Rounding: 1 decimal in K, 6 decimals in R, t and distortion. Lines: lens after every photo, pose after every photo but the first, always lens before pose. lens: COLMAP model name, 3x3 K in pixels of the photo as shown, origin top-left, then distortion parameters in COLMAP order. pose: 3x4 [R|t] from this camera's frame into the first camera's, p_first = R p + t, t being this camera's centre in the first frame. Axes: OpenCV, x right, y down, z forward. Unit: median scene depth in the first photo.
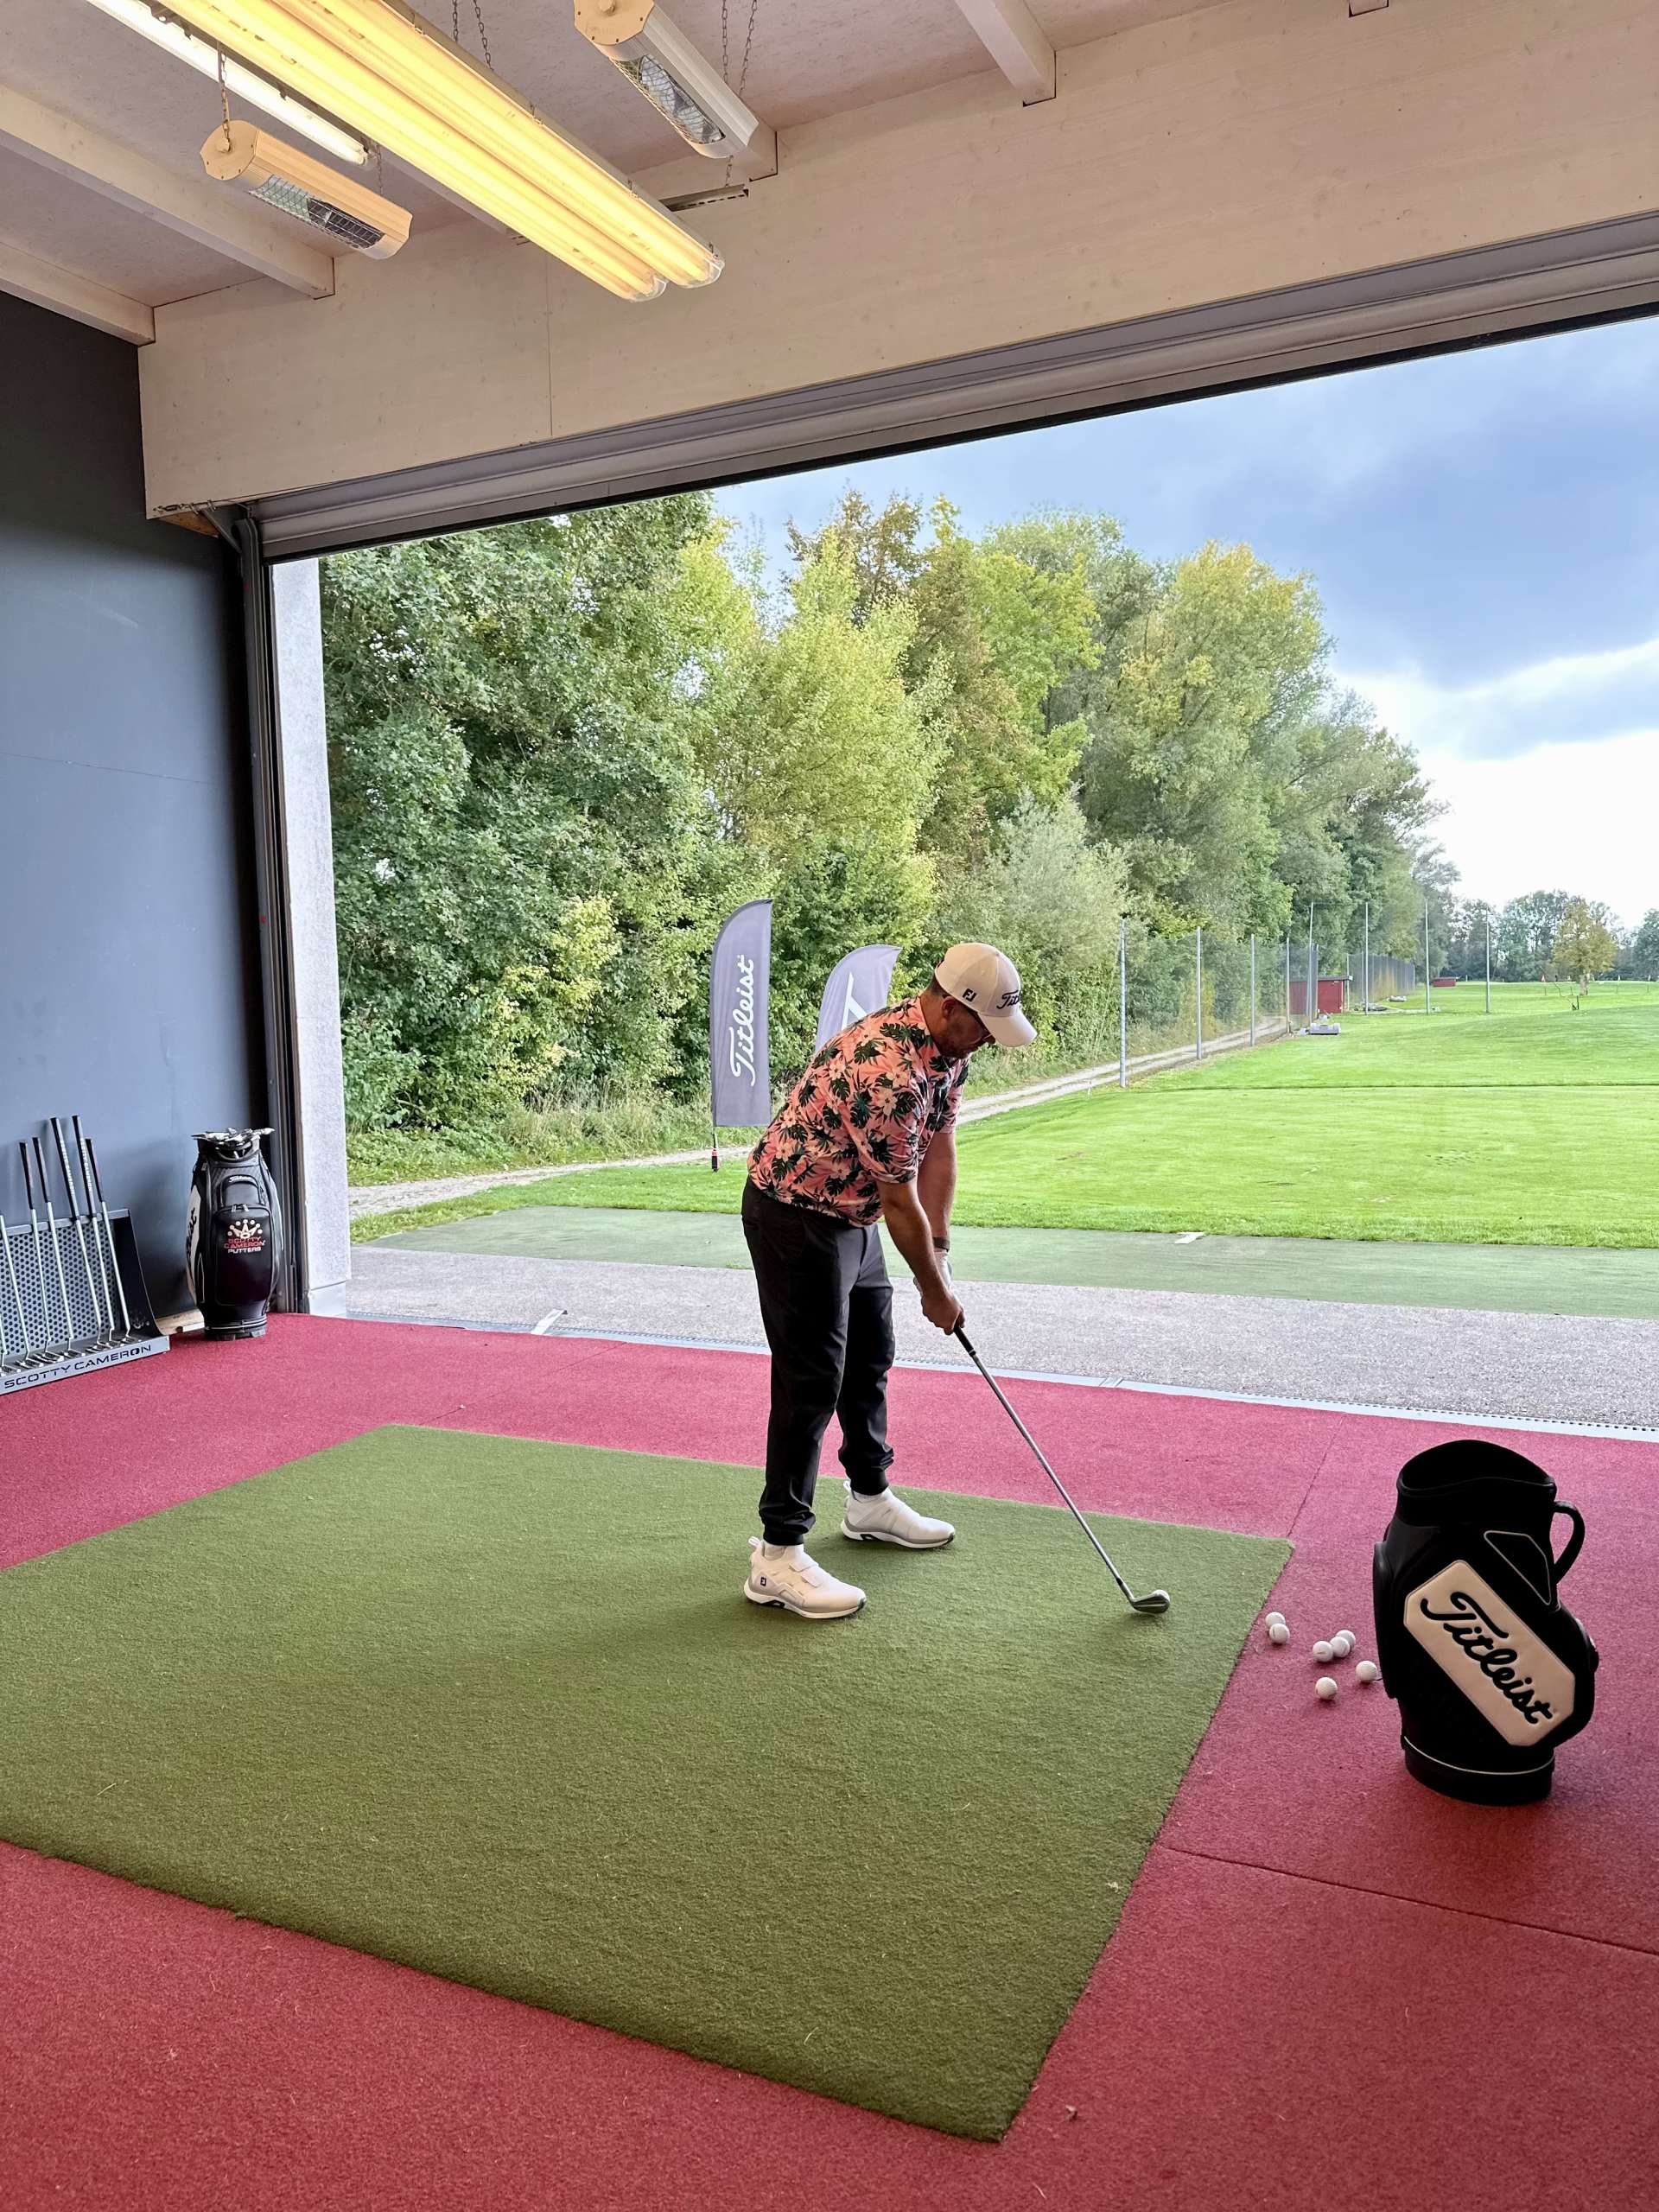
lens RADIAL K [[1563.6, 0, 824.4], [0, 1563.6, 1093.3], [0, 0, 1]] dist [0.128680, -0.238192]
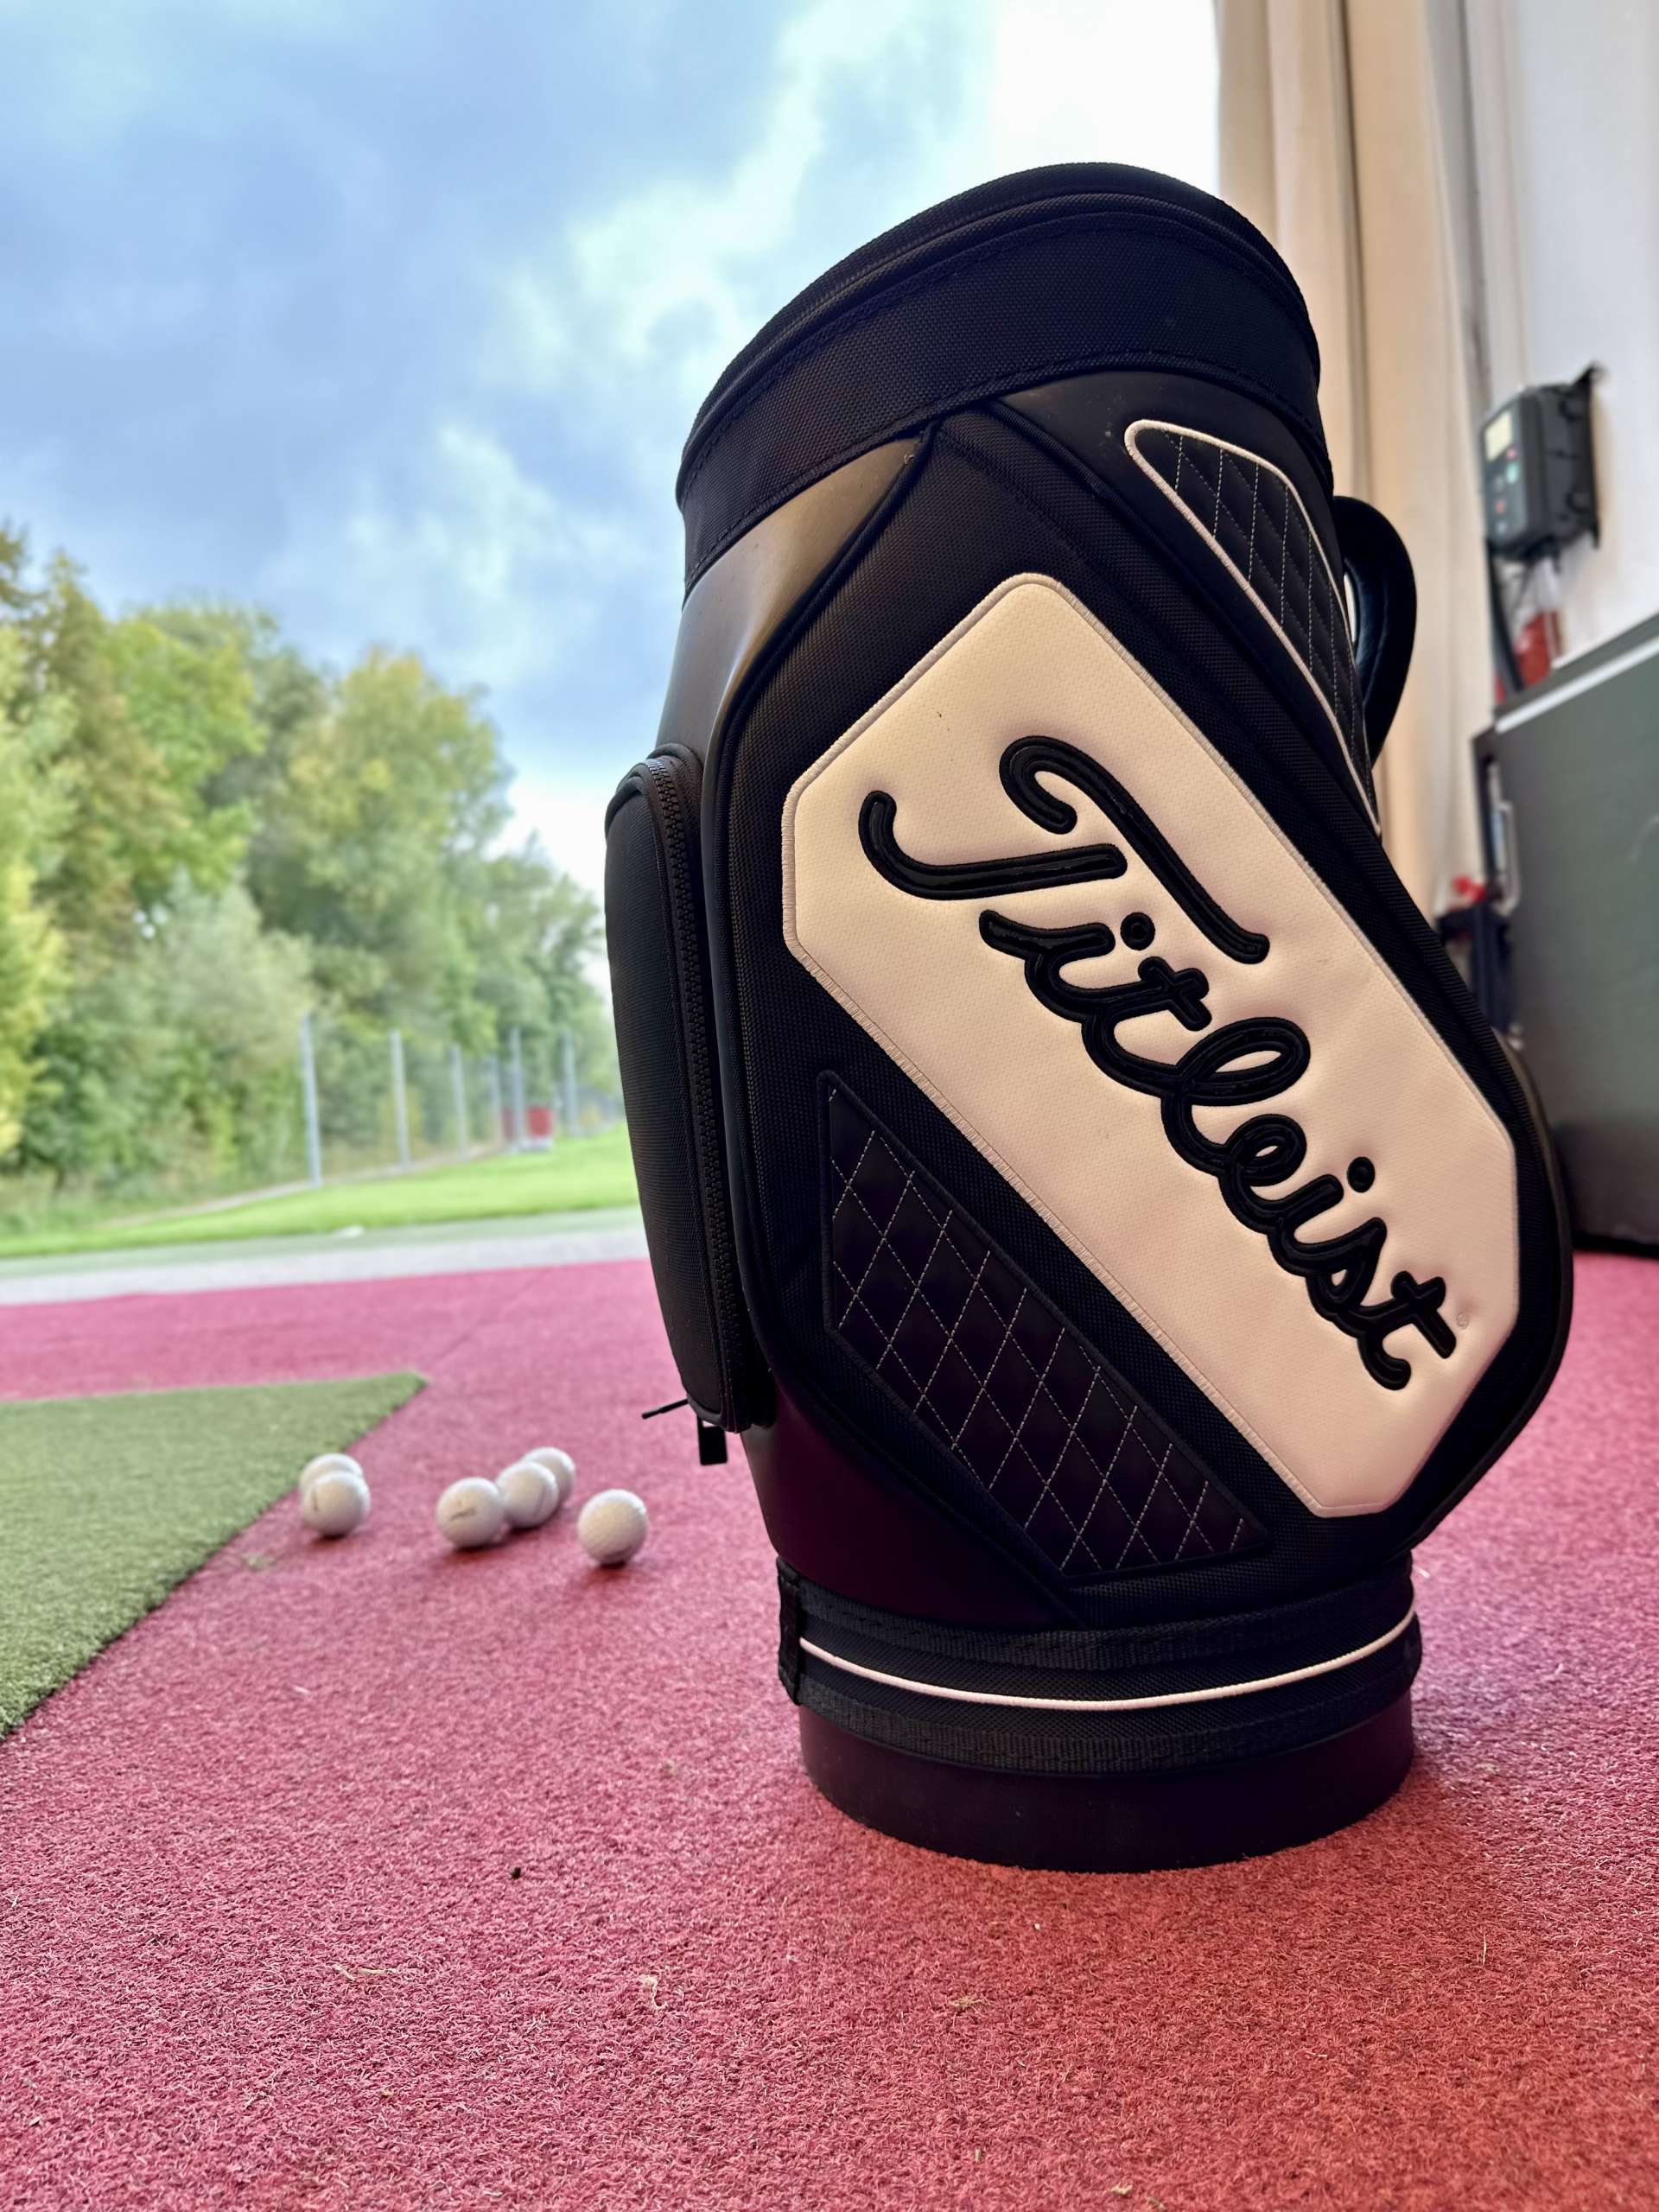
lens RADIAL K [[1548.4, 0, 829.5], [0, 1548.4, 1106.0], [0, 0, 1]] dist [0.087245, -0.225348]
pose [[0.880295, -0.039889, 0.472747, 0.051838], [0.089470, 0.992537, -0.082853, 0.067140], [-0.465914, 0.115232, 0.877294, 0.154249]]
